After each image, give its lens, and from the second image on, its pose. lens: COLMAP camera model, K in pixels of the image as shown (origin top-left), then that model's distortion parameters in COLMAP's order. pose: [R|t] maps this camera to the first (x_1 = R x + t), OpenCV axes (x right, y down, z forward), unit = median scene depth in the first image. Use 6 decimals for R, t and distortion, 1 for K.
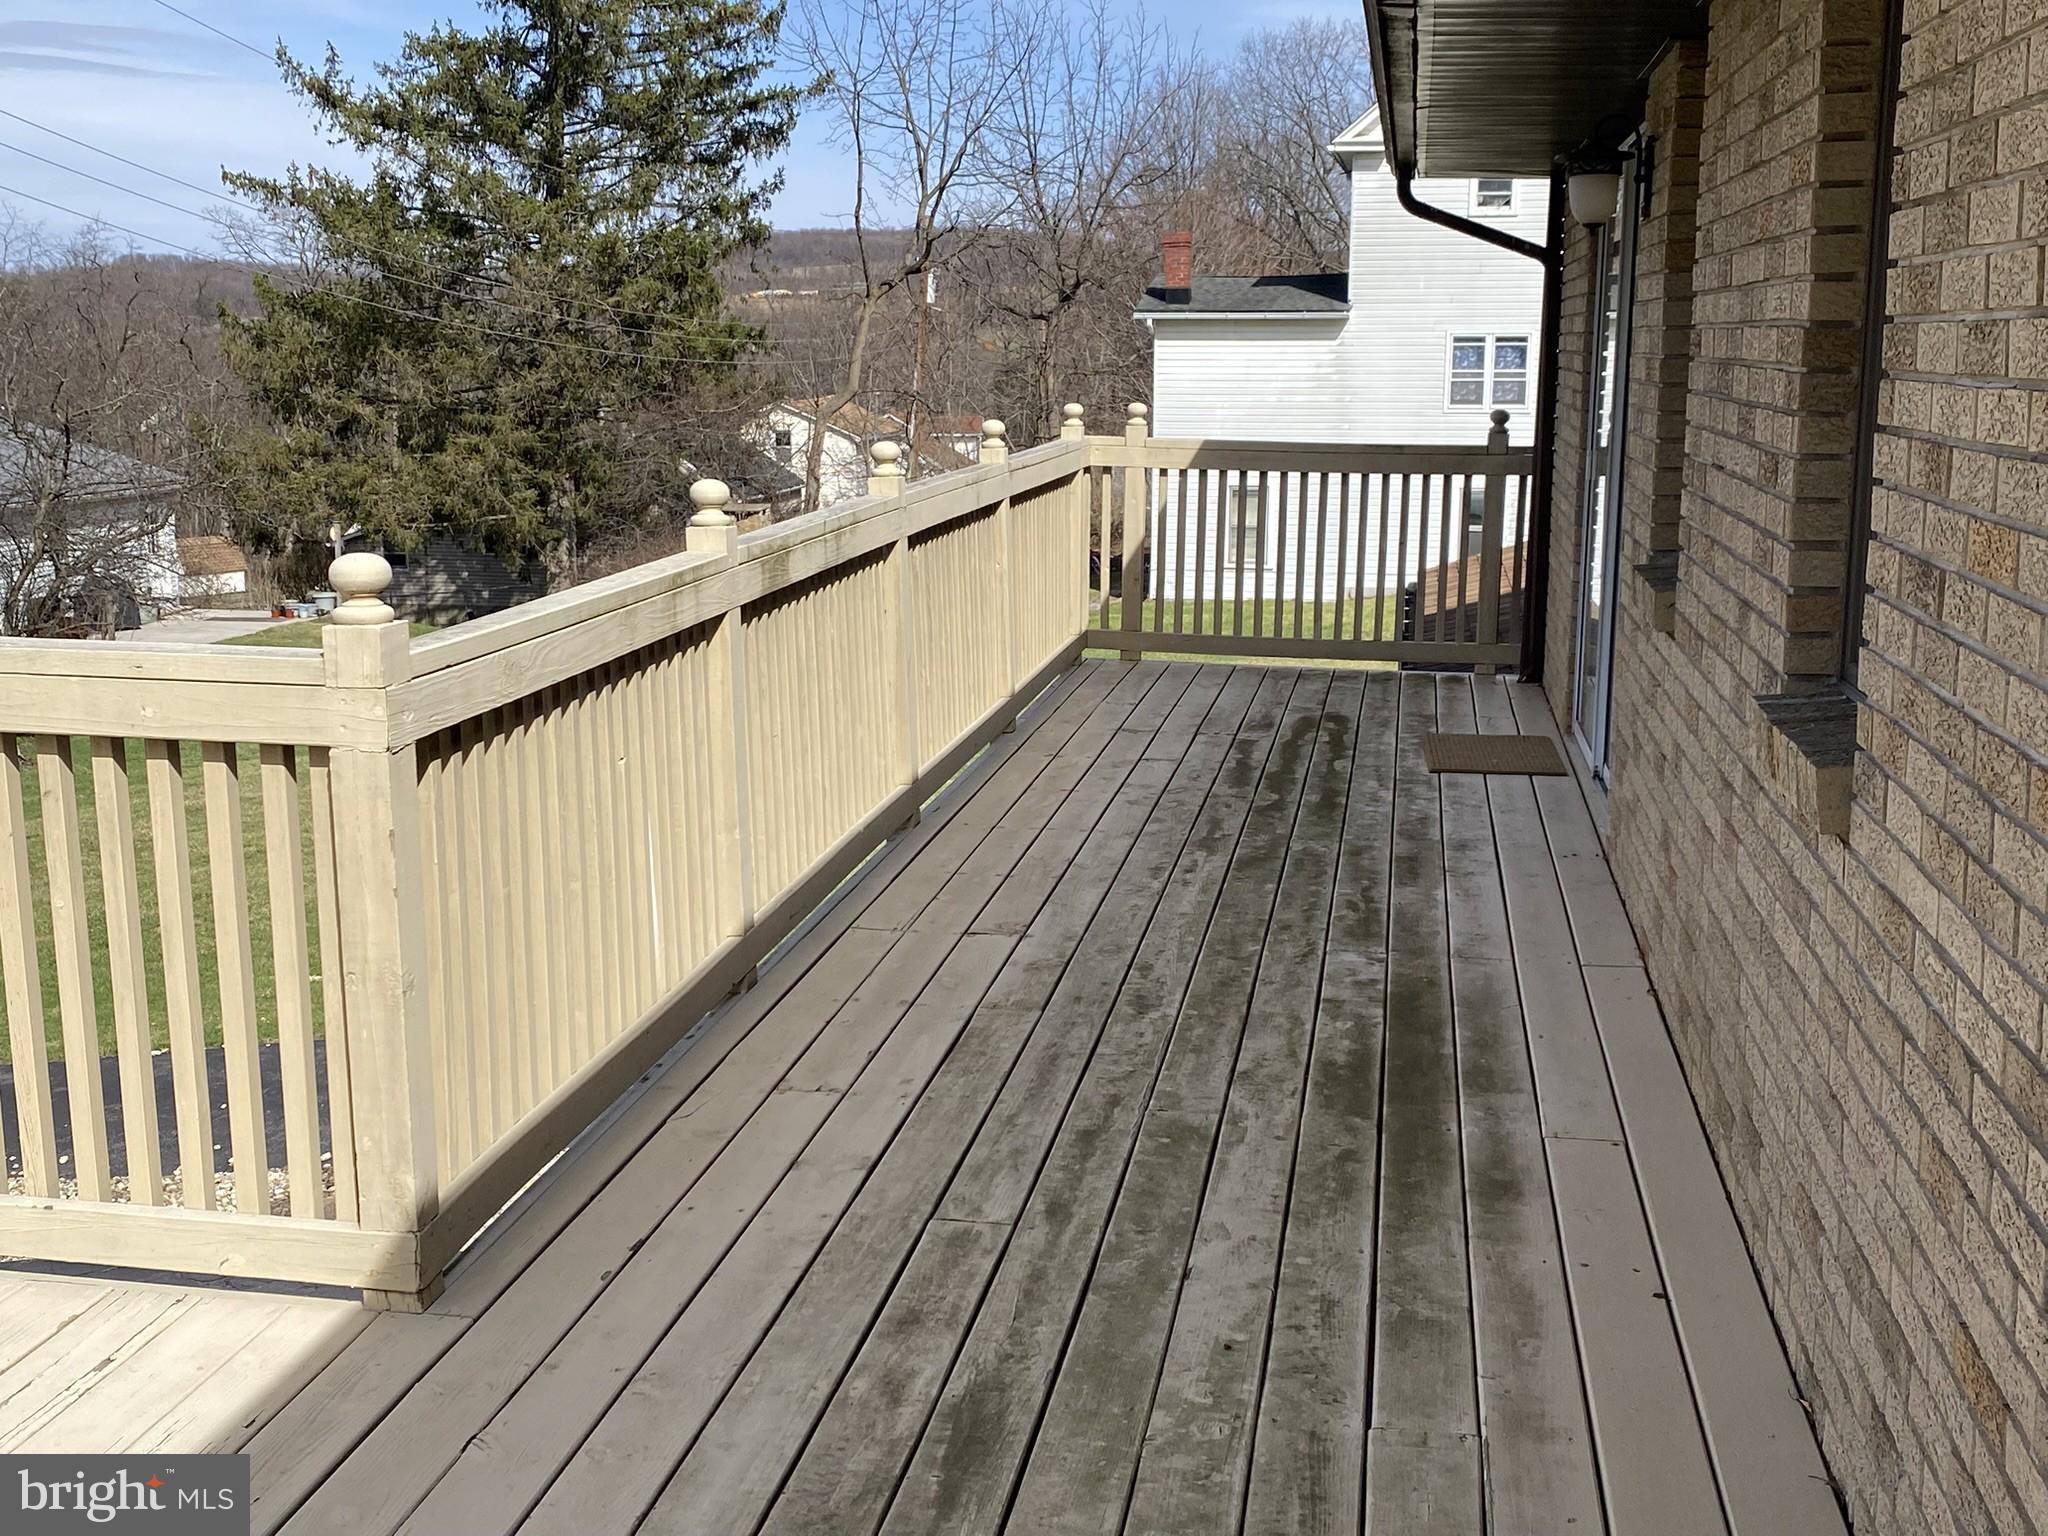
lens RADIAL K [[2286.5, 0, 1013.7], [0, 2286.5, 759.5], [0, 0, 1]] dist [0.172930, -0.545496]
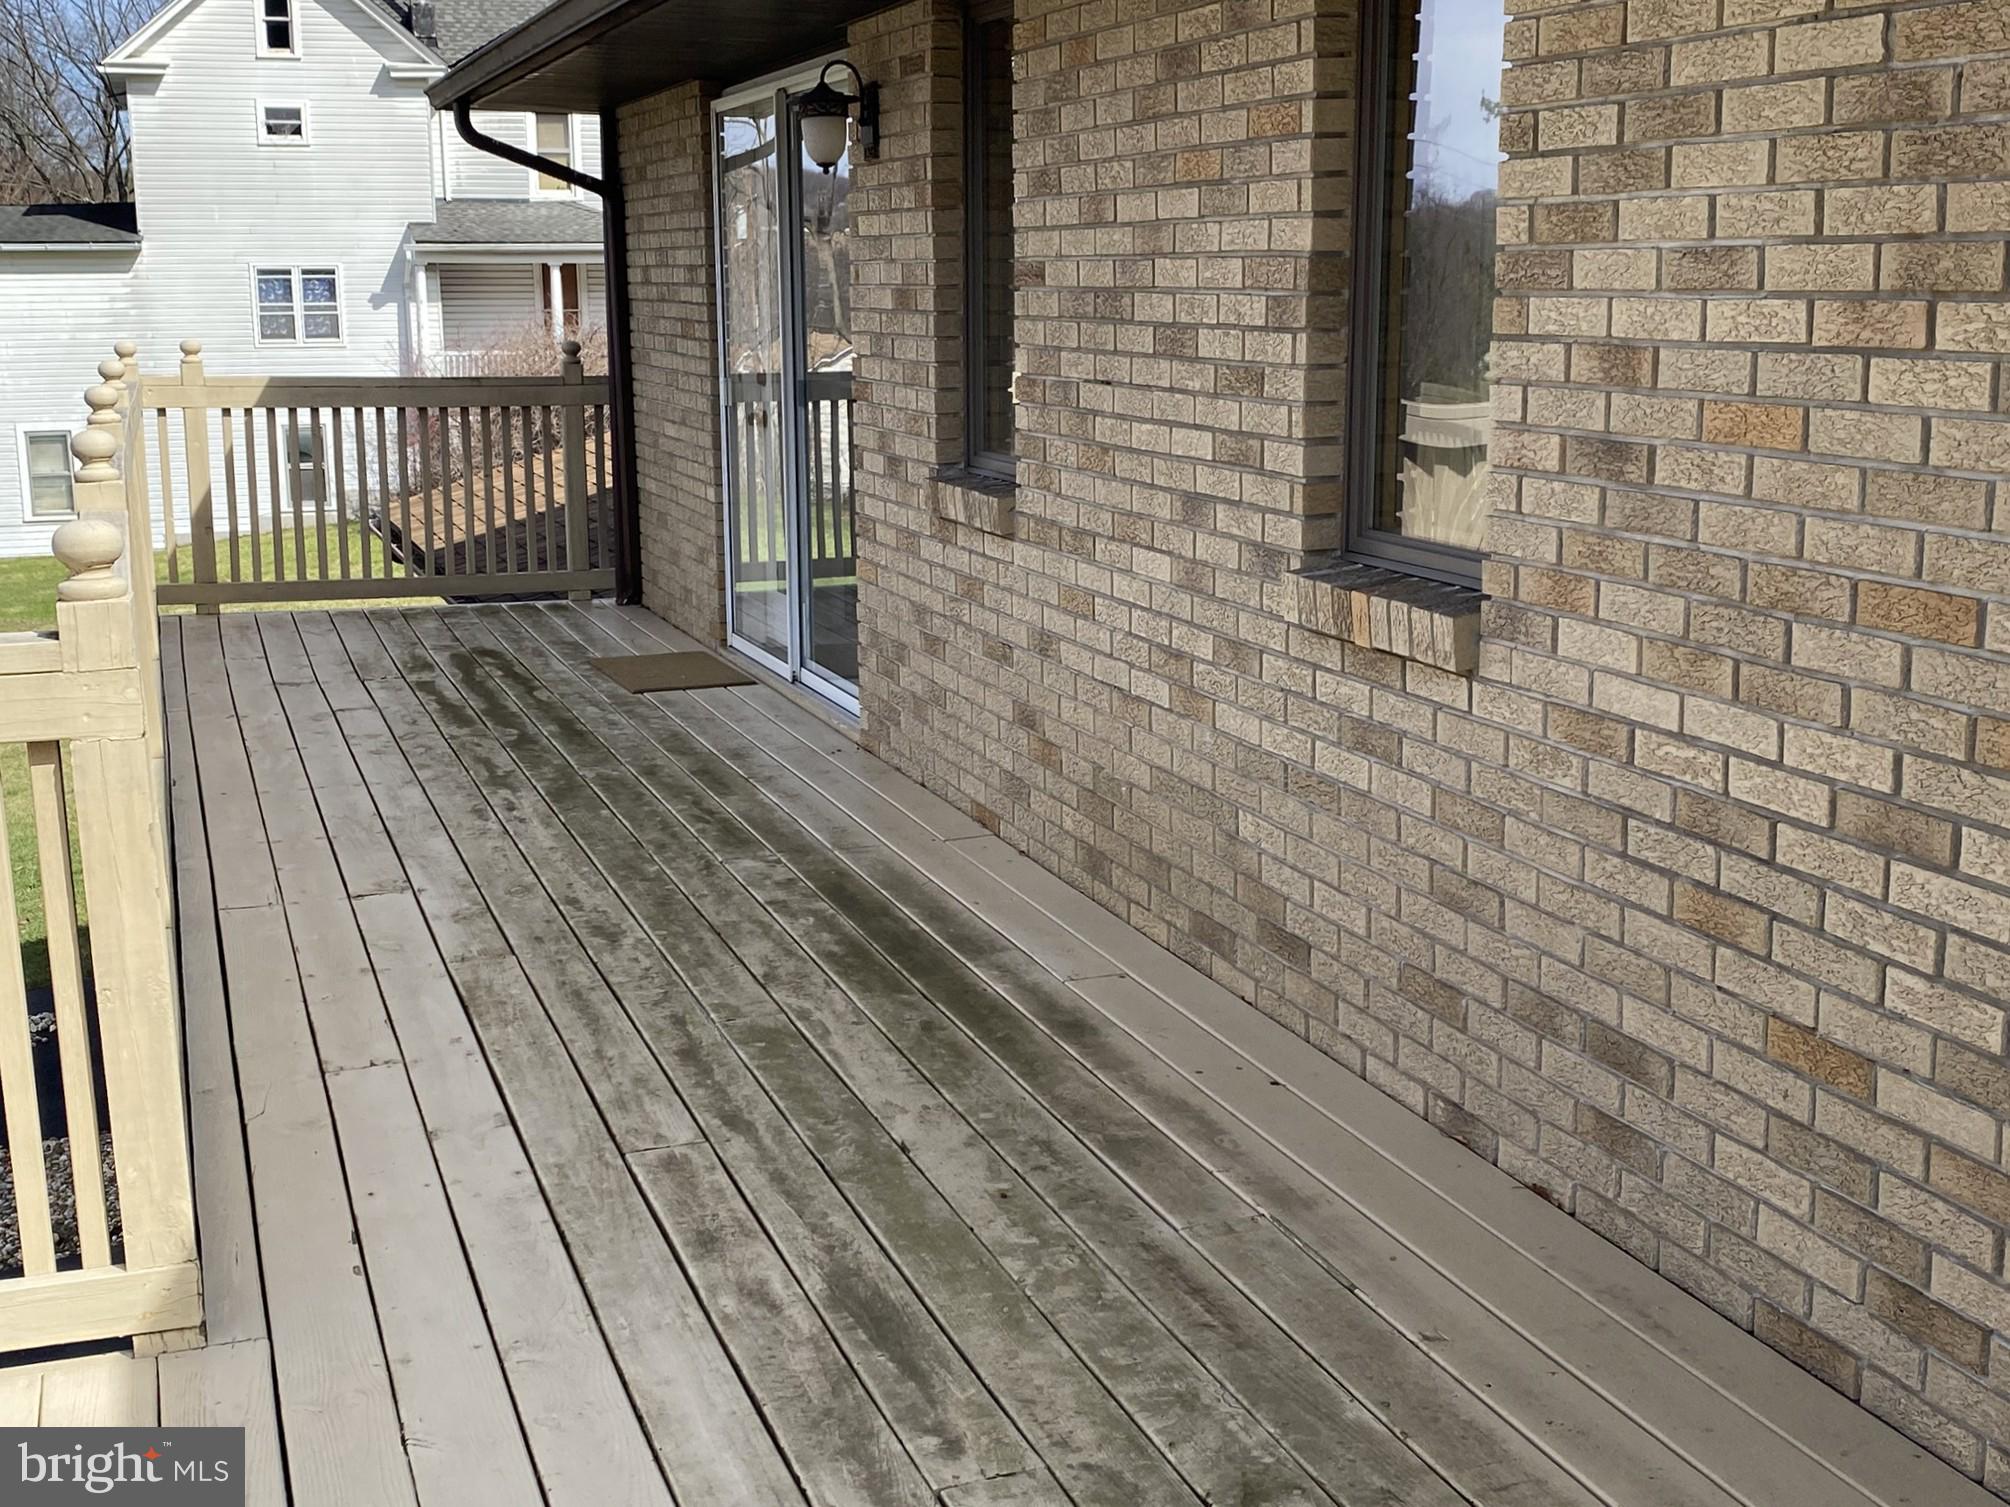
lens RADIAL K [[2282.9, 0, 997.5], [0, 2282.9, 743.3], [0, 0, 1]] dist [0.177048, -0.502555]
pose [[0.868142, -0.109660, 0.484050, -0.138817], [0.099298, 0.993943, 0.047085, -0.003455], [-0.486282, 0.007189, 0.873773, 0.016202]]
